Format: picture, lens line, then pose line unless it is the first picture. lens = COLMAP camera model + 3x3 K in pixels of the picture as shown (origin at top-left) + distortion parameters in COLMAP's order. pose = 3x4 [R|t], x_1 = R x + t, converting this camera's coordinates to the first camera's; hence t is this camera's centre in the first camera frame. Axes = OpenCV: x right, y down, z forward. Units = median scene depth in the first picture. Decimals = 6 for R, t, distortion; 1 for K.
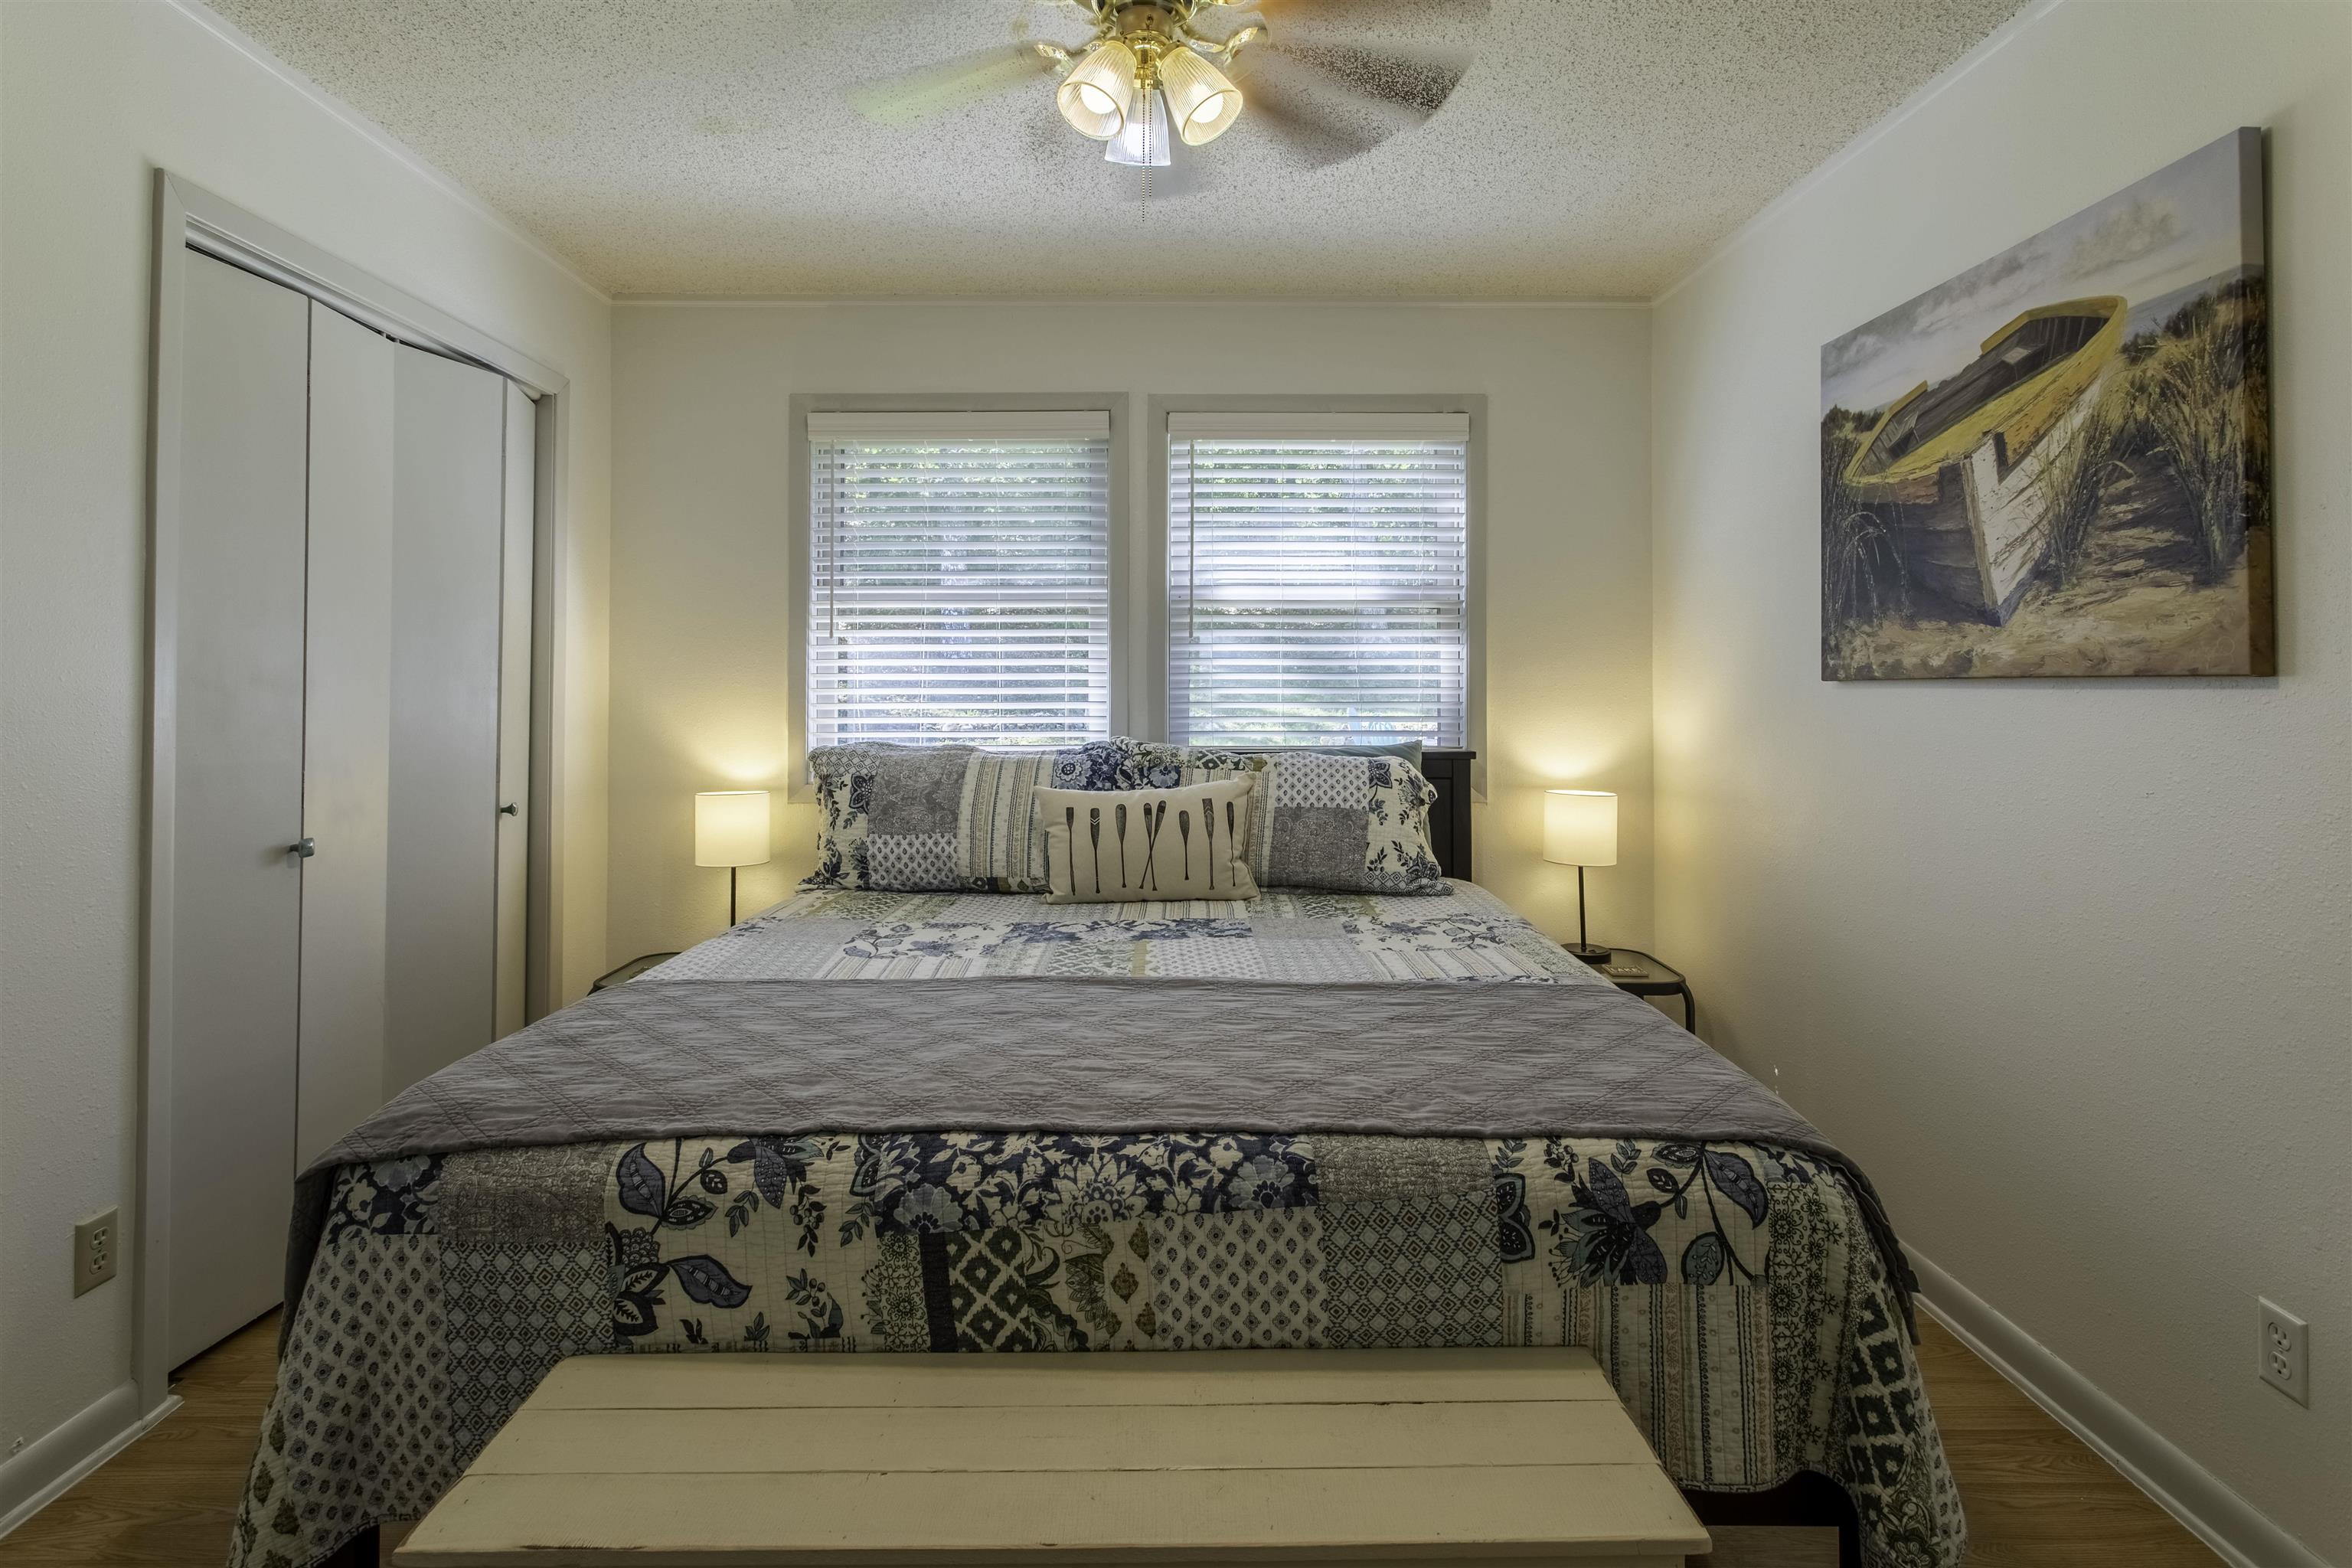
lens RADIAL K [[1142.6, 0, 1206.6], [0, 1142.6, 663.6], [0, 0, 1]] dist [0.001273, -0.000901]
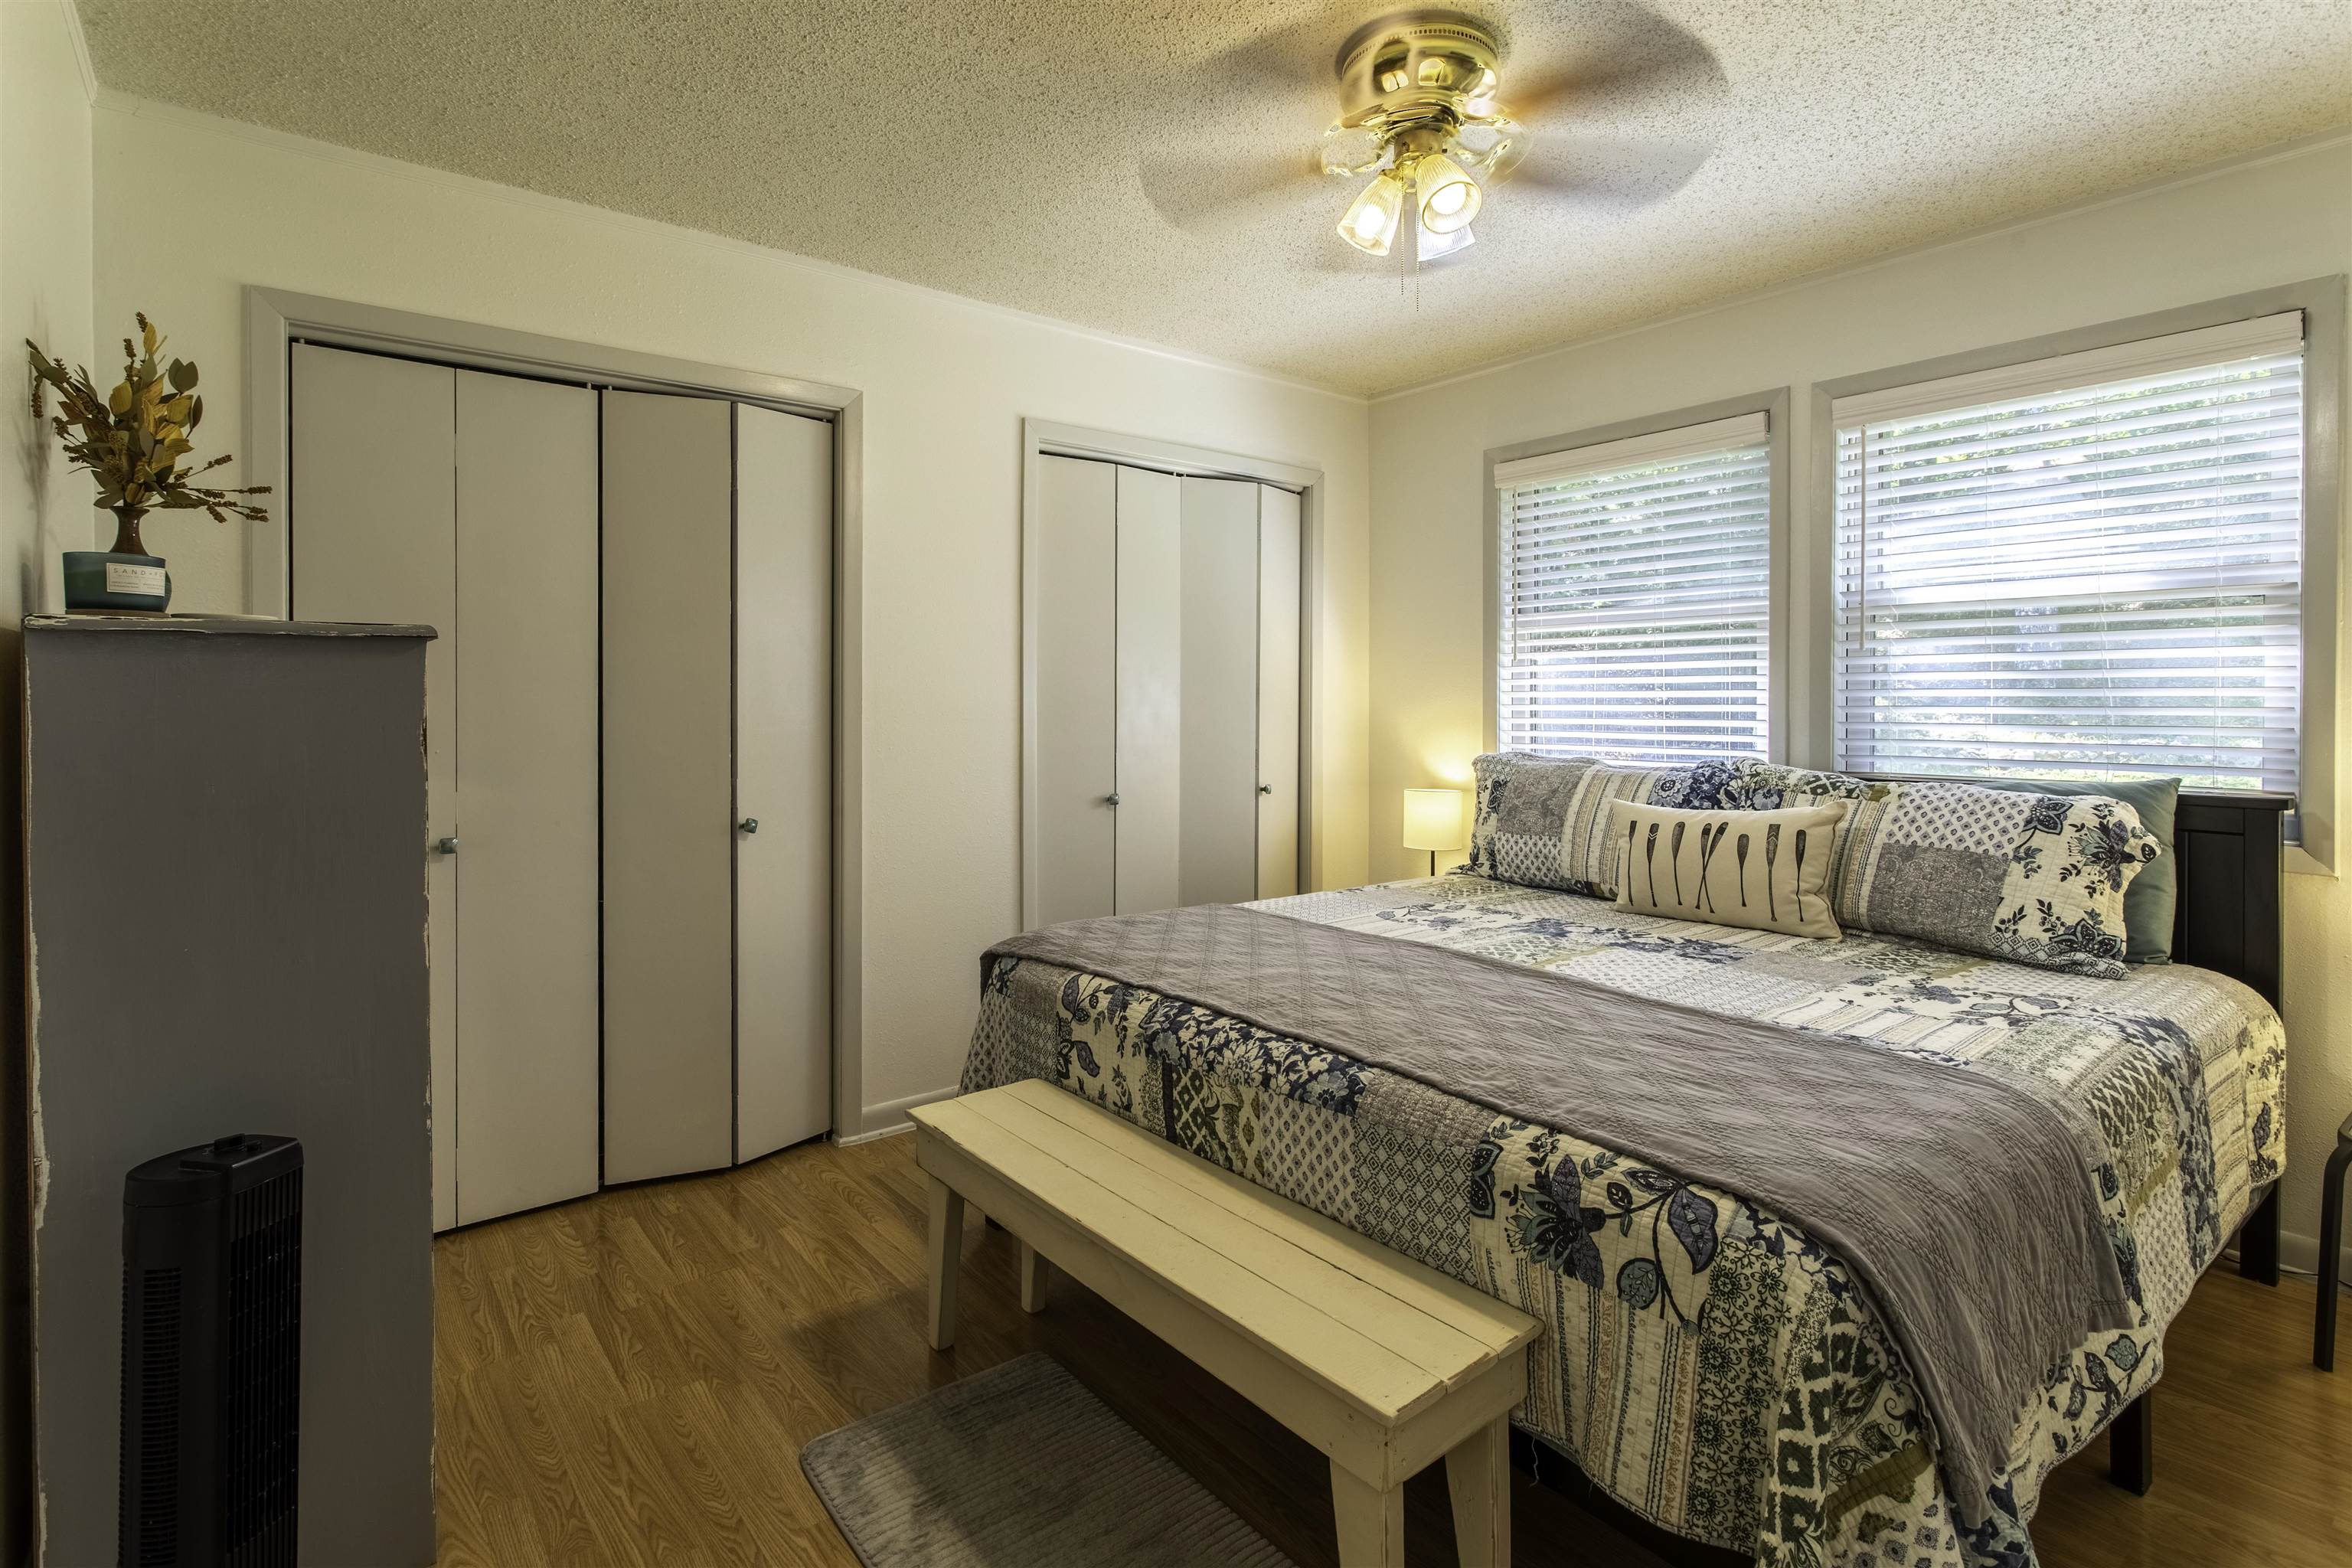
lens RADIAL K [[1142.6, 0, 1156.0], [0, 1142.6, 697.4], [0, 0, 1]] dist [0.001273, -0.000901]
pose [[0.609657, -0.000667, -0.792665, 0.961318], [0.013181, 0.999870, 0.009296, -0.002002], [0.792555, -0.016115, 0.609587, 0.069586]]
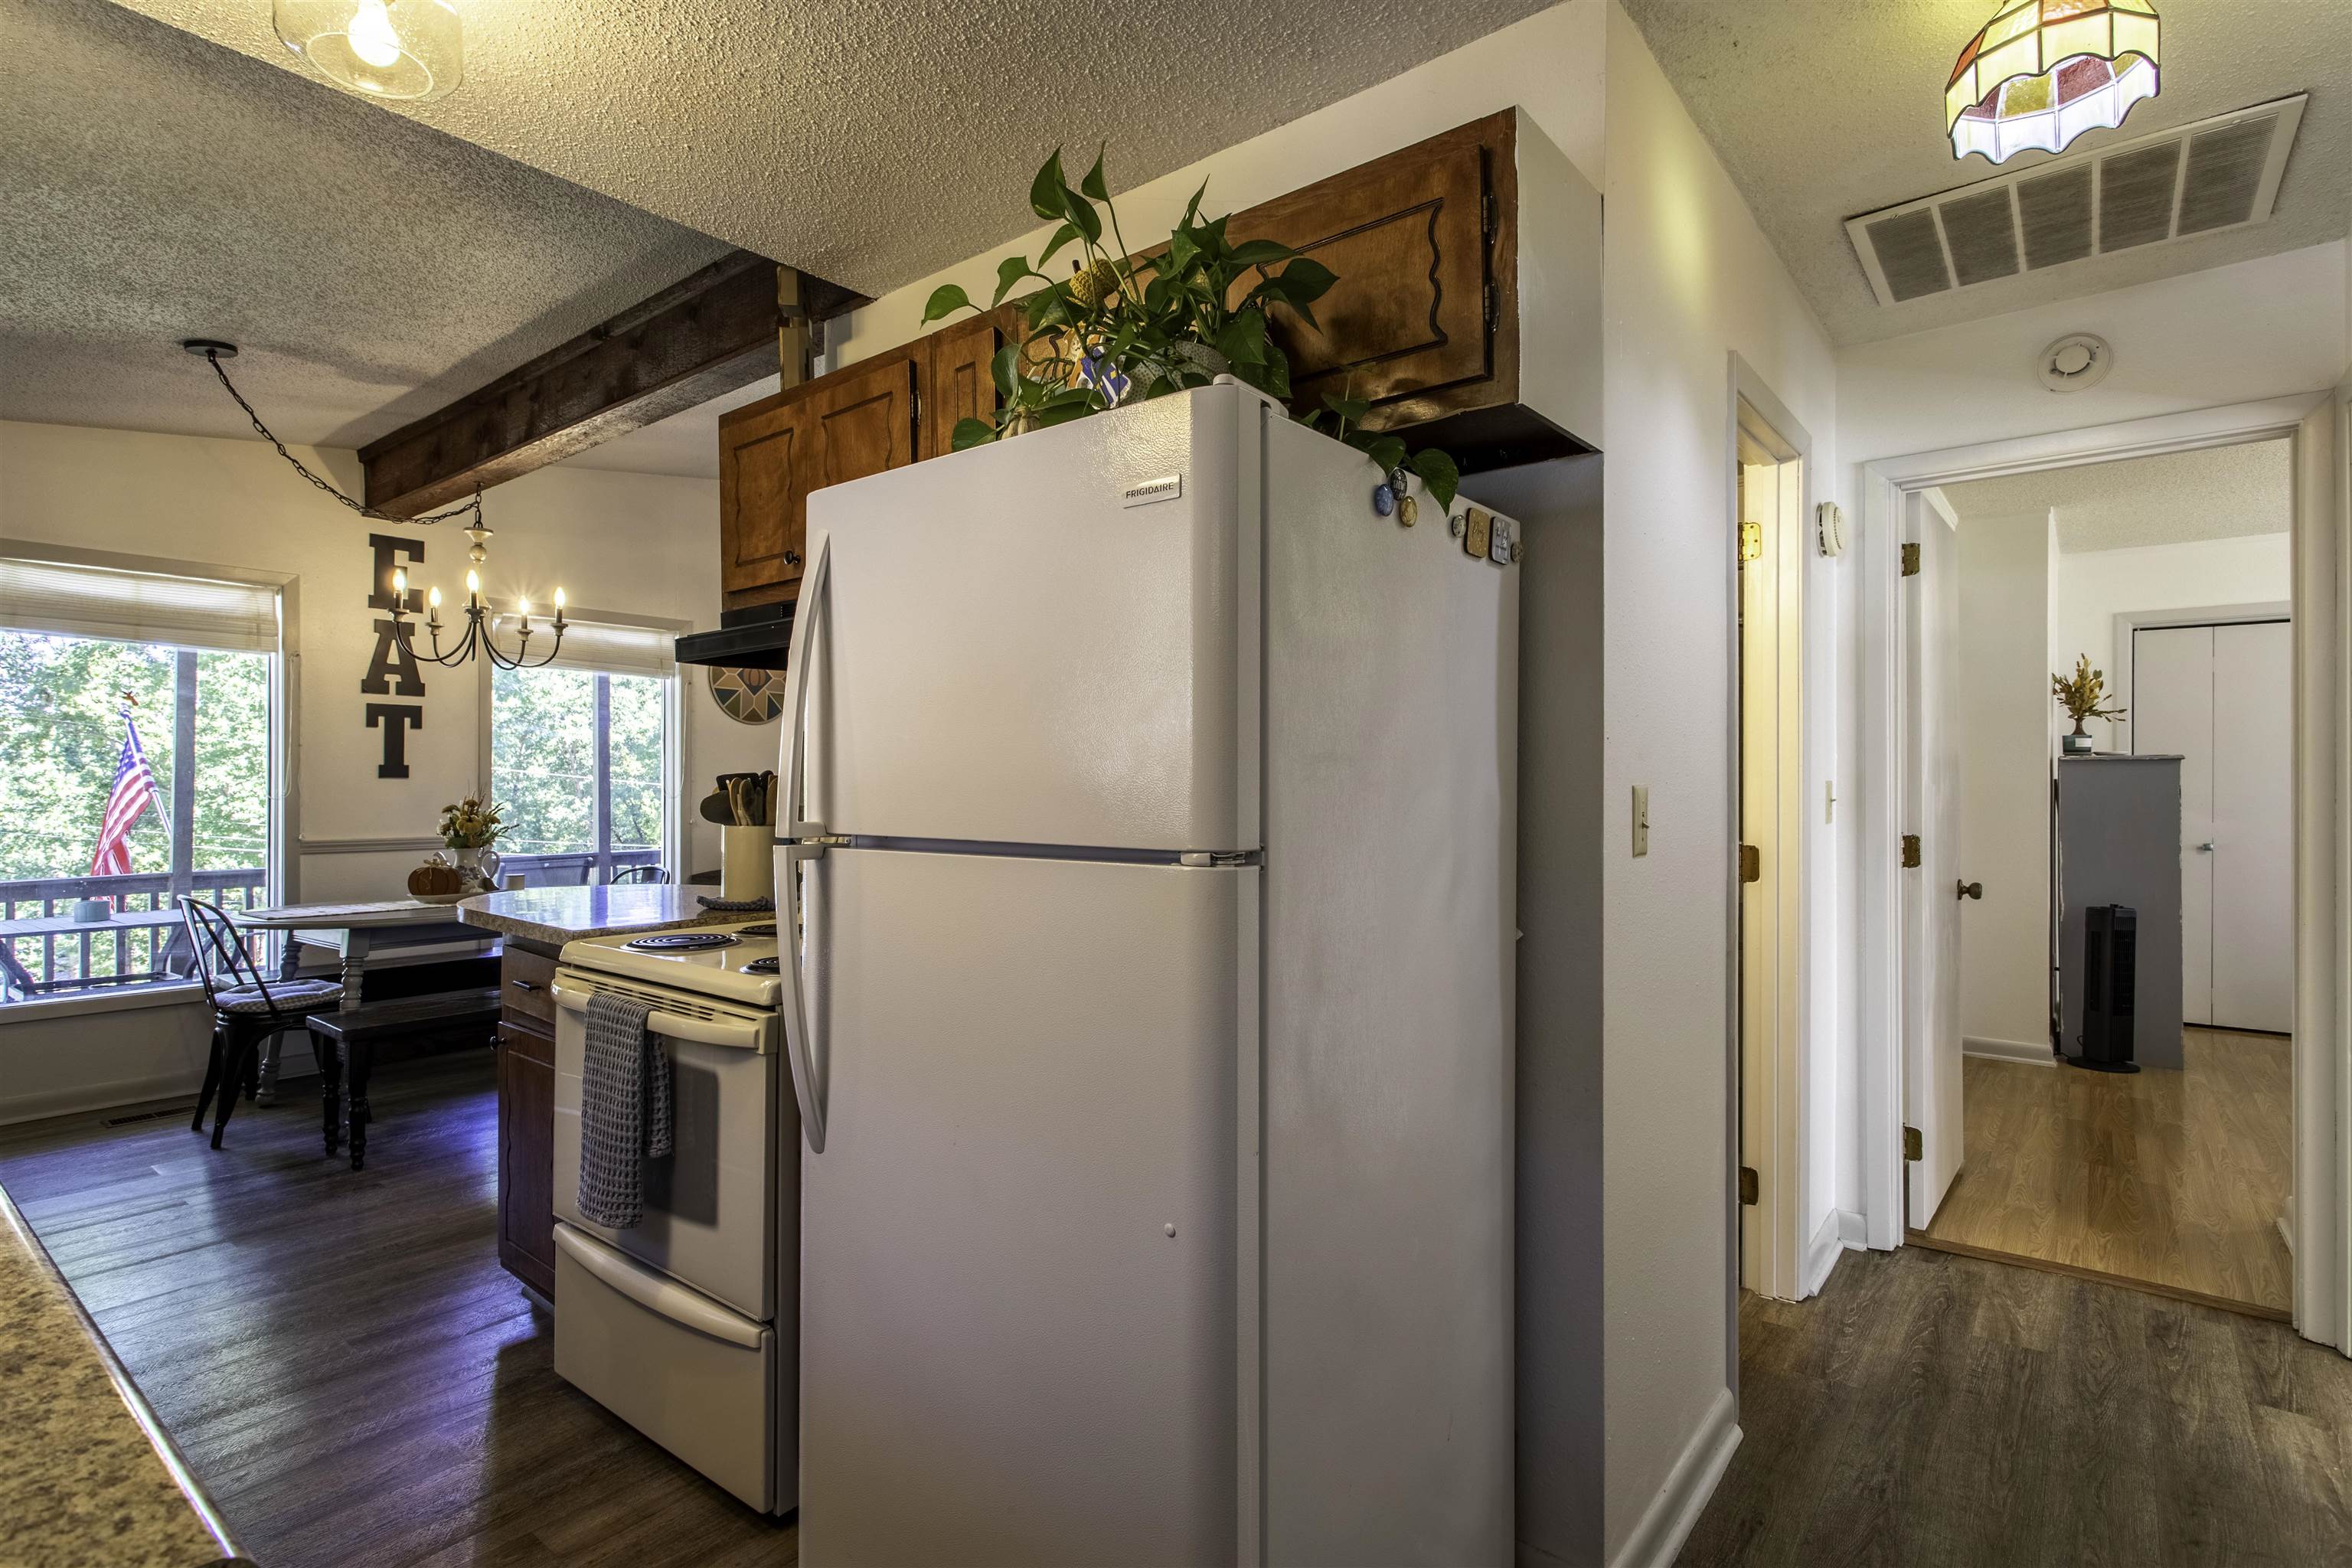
lens RADIAL K [[1142.6, 0, 1170.9], [0, 1142.6, 780.1], [0, 0, 1]] dist [0.001273, -0.000901]
pose [[-0.638004, -0.001464, -0.770032, 2.067355], [0.010504, 0.999889, -0.010604, 0.000902], [0.769962, -0.014854, -0.637917, 0.060657]]
